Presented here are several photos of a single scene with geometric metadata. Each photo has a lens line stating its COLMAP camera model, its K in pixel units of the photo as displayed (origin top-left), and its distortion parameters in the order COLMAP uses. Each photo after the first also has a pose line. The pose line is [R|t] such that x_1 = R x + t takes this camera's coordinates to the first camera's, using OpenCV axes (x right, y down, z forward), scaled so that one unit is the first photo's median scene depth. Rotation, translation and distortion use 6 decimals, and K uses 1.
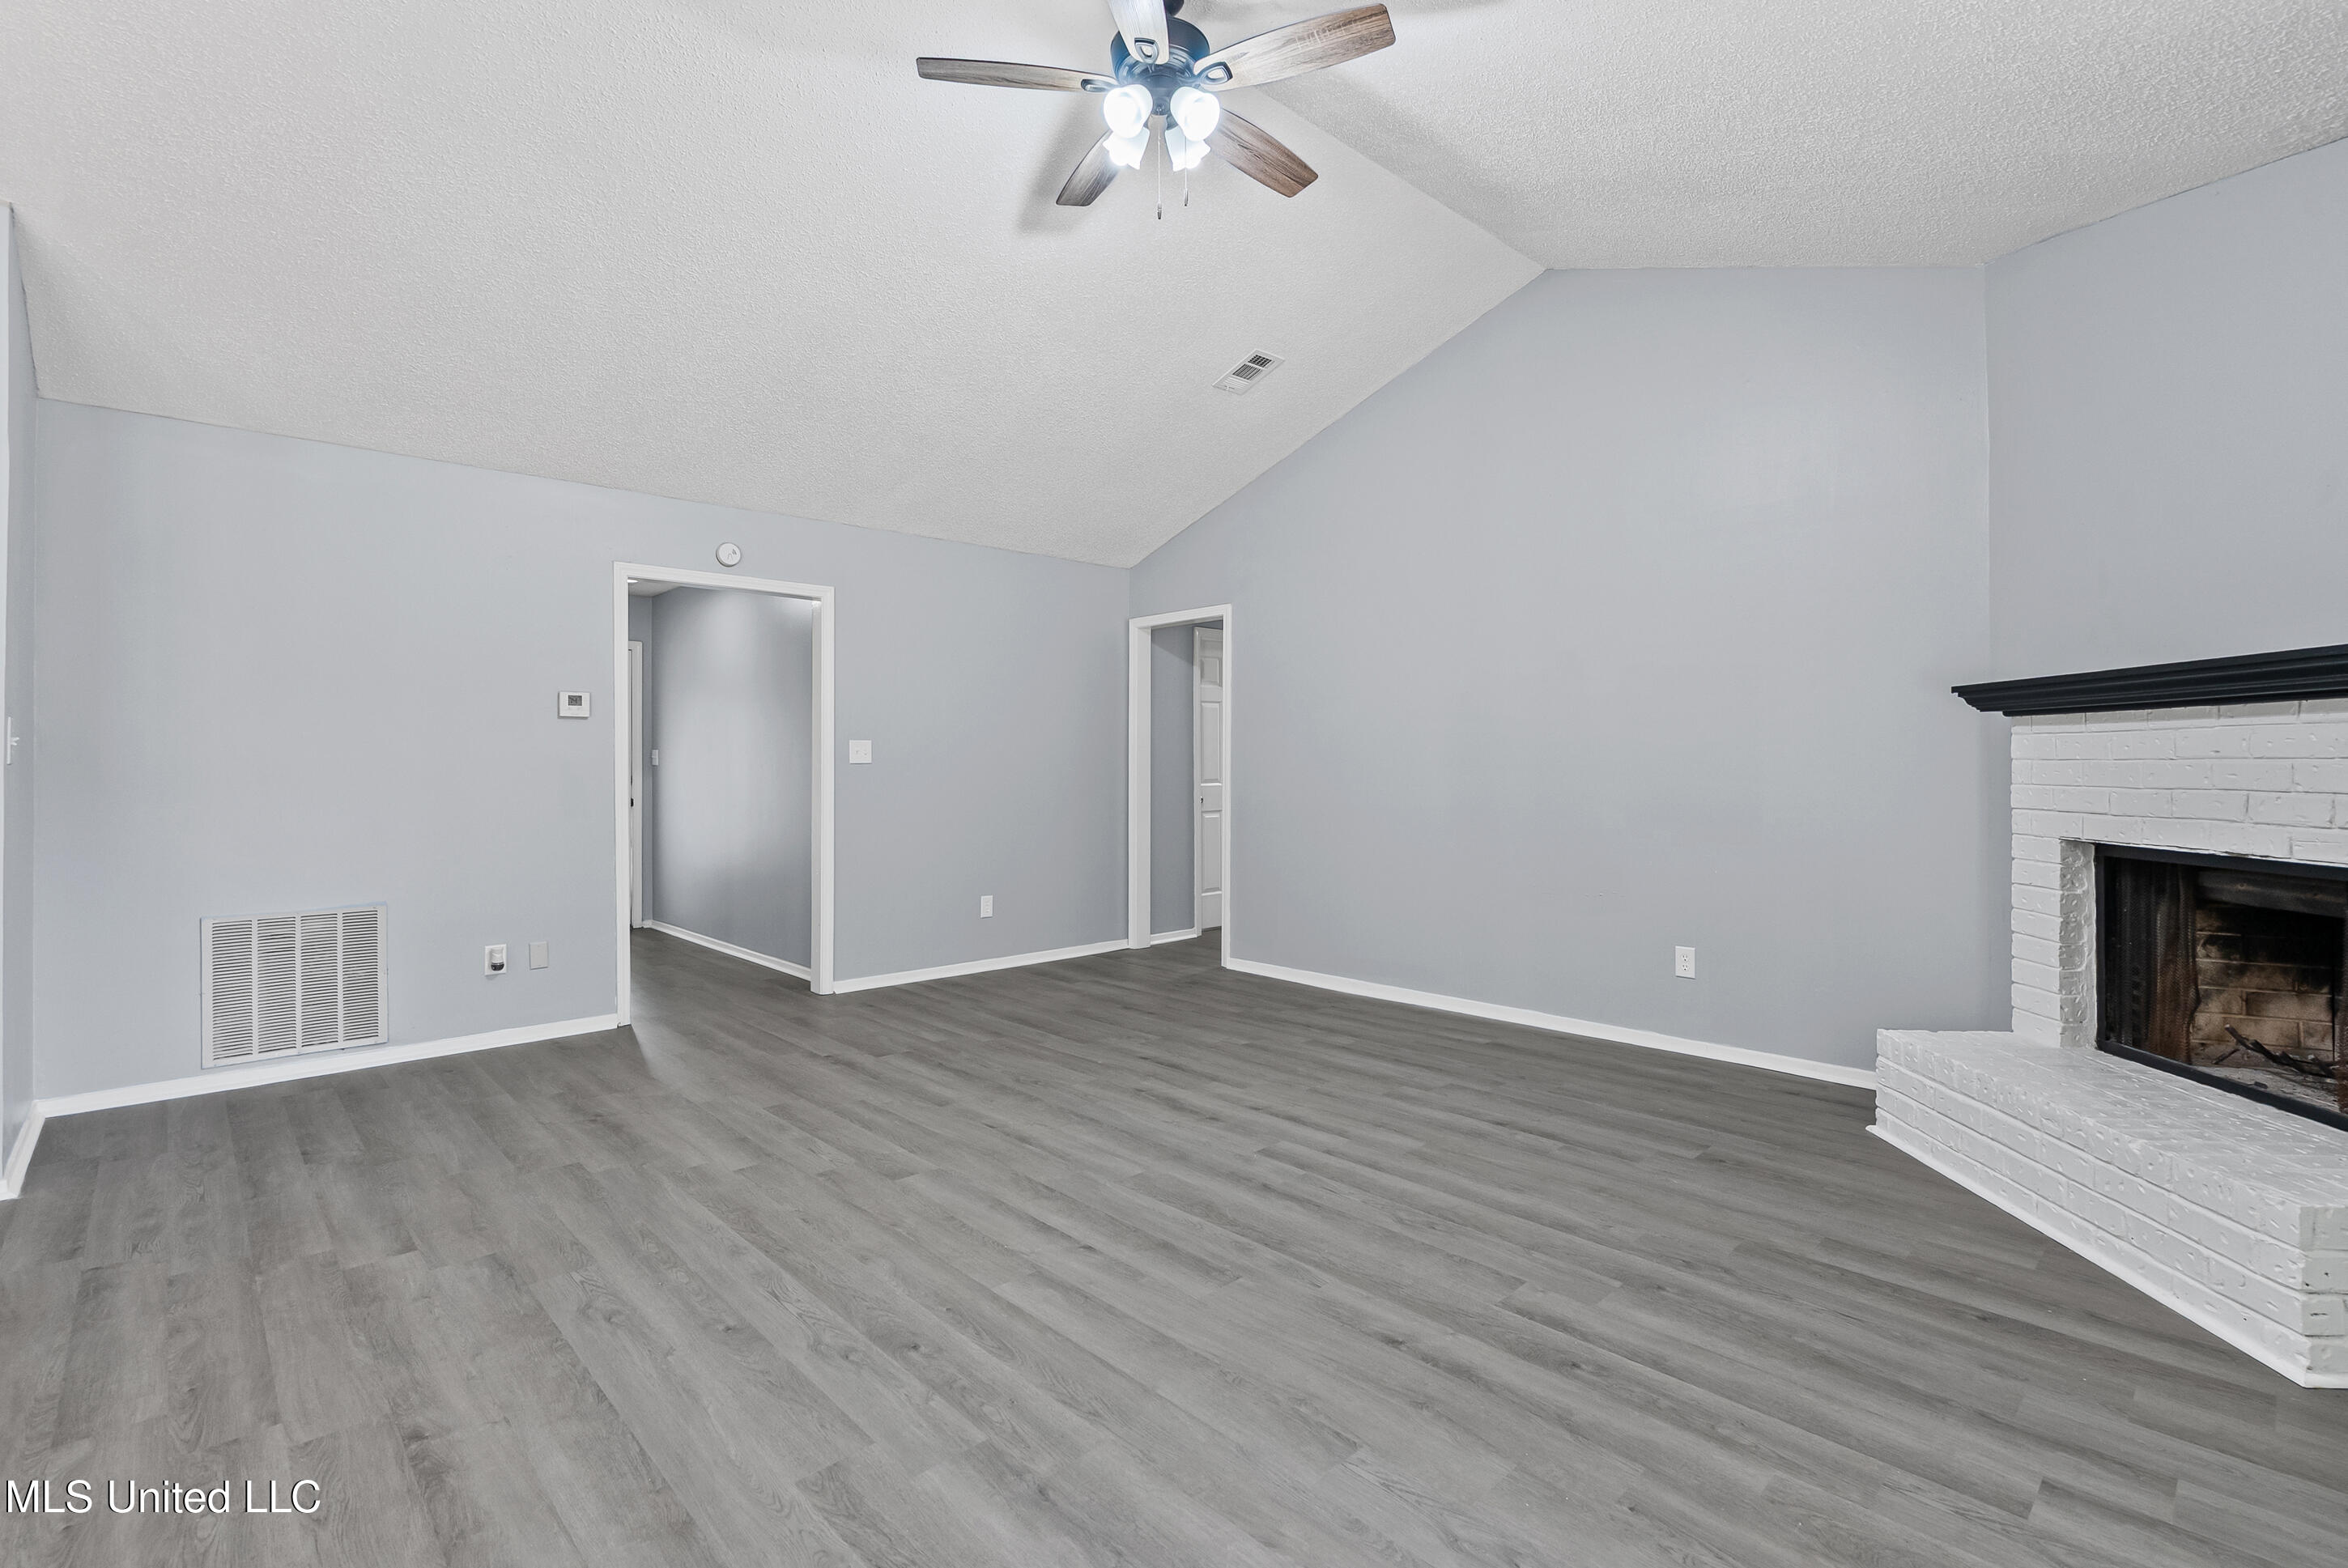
lens RADIAL K [[1068.9, 0, 1170.1], [0, 1068.9, 764.2], [0, 0, 1]] dist [-0.005040, 0.000104]
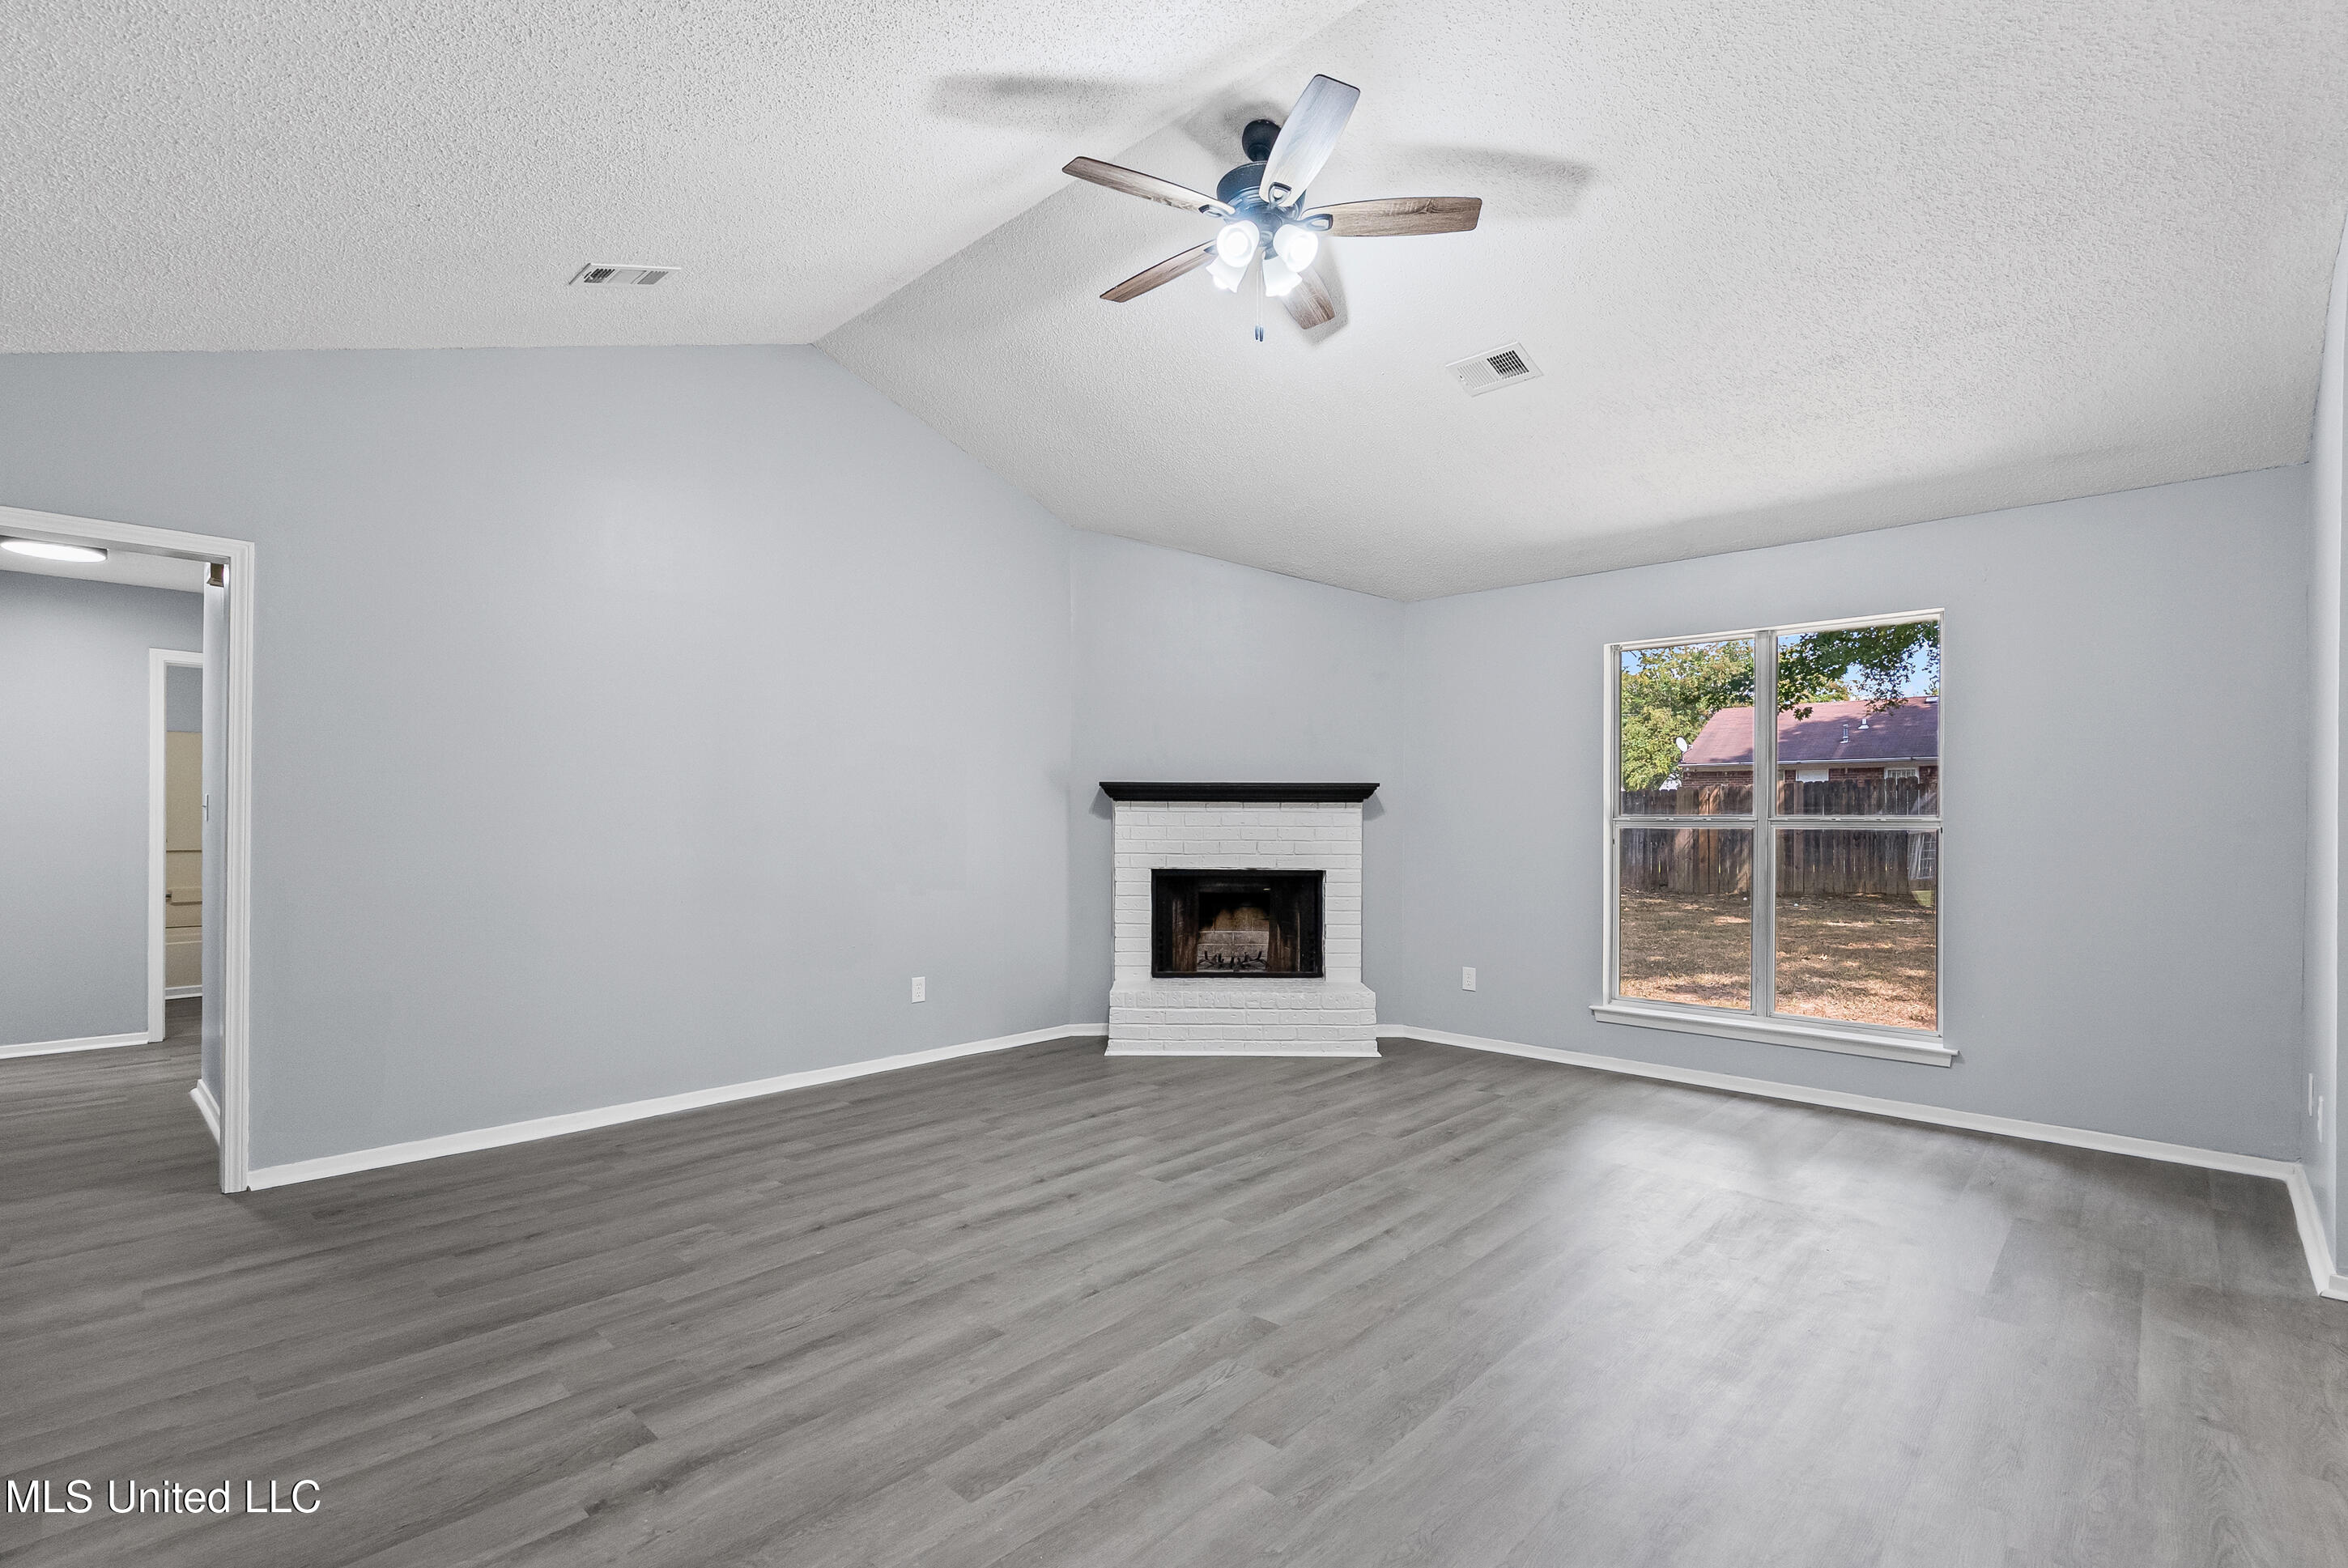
lens RADIAL K [[1073.5, 0, 1160.2], [0, 1073.5, 826.1], [0, 0, 1]] dist [-0.009867, 0.000867]
pose [[-0.056851, 0.000258, 0.998383, -1.043274], [-0.003184, 0.999995, -0.000440, -0.003406], [-0.998378, -0.003204, -0.056850, 1.088745]]
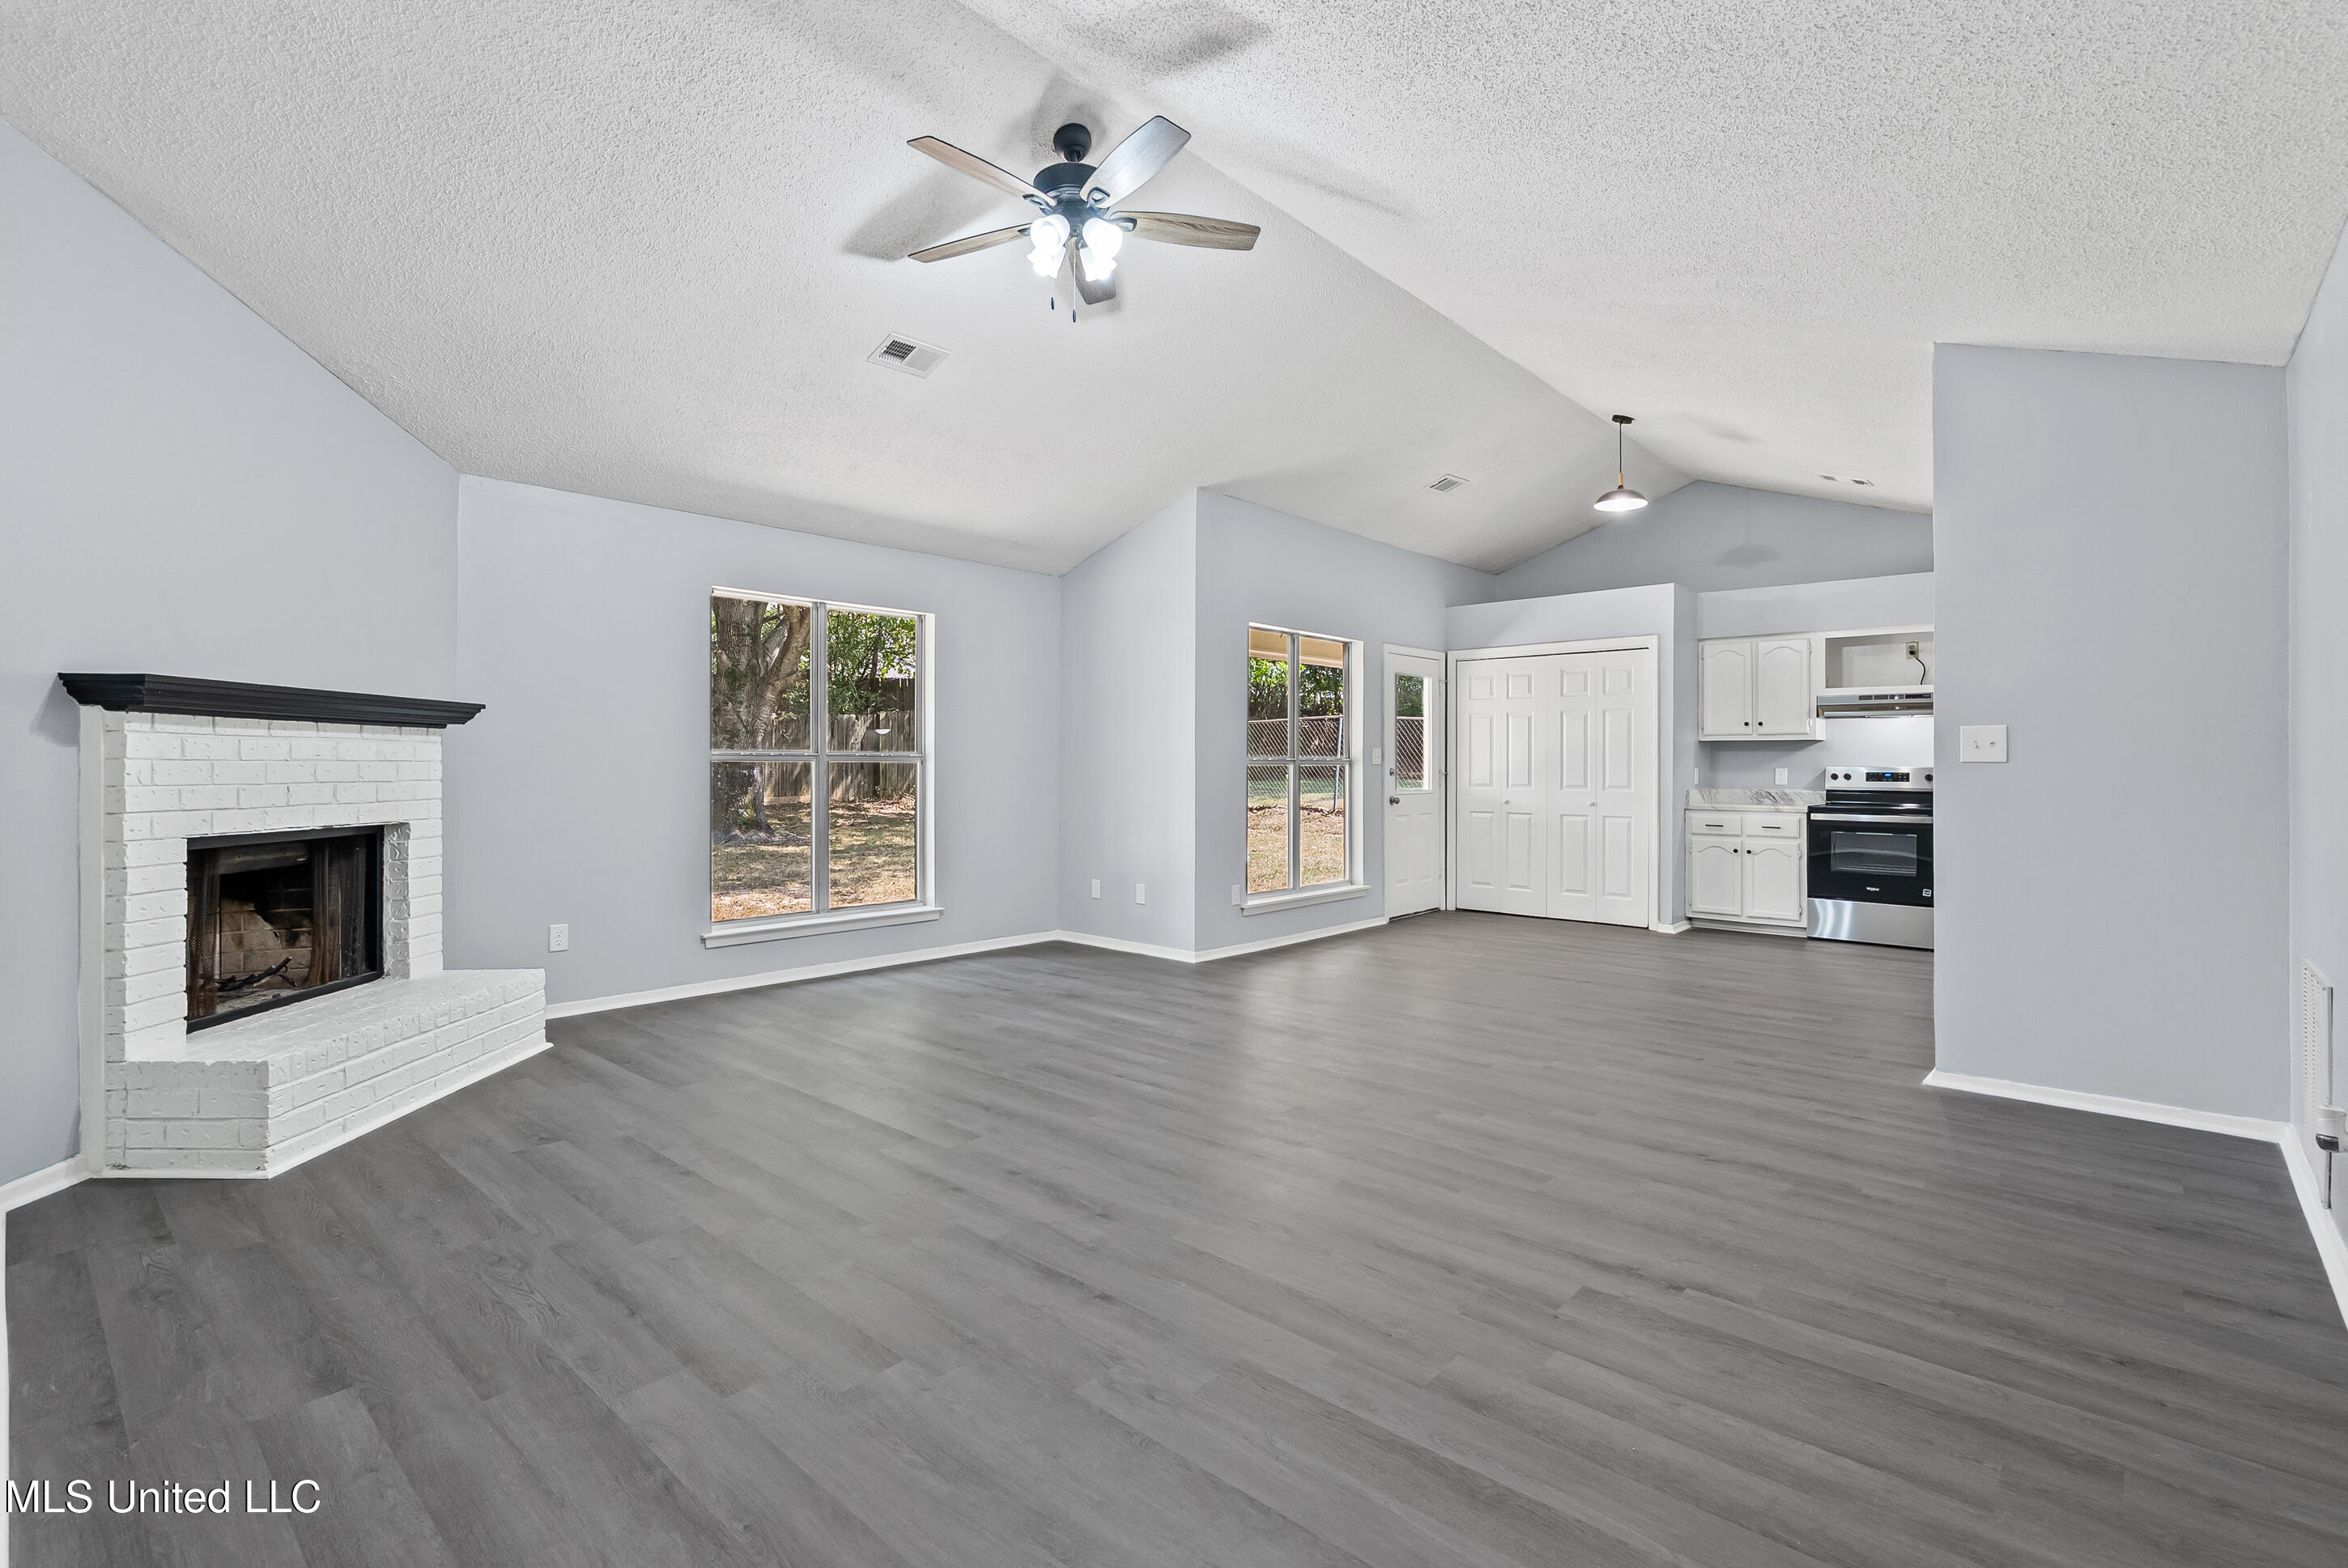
lens RADIAL K [[1068.9, 0, 1170.1], [0, 1068.9, 764.2], [0, 0, 1]] dist [-0.005040, 0.000104]
pose [[-0.996477, 0.001245, -0.083862, -0.015787], [0.001184, 0.999999, 0.000782, 0.000142], [0.083863, 0.000680, -0.996477, 2.089672]]
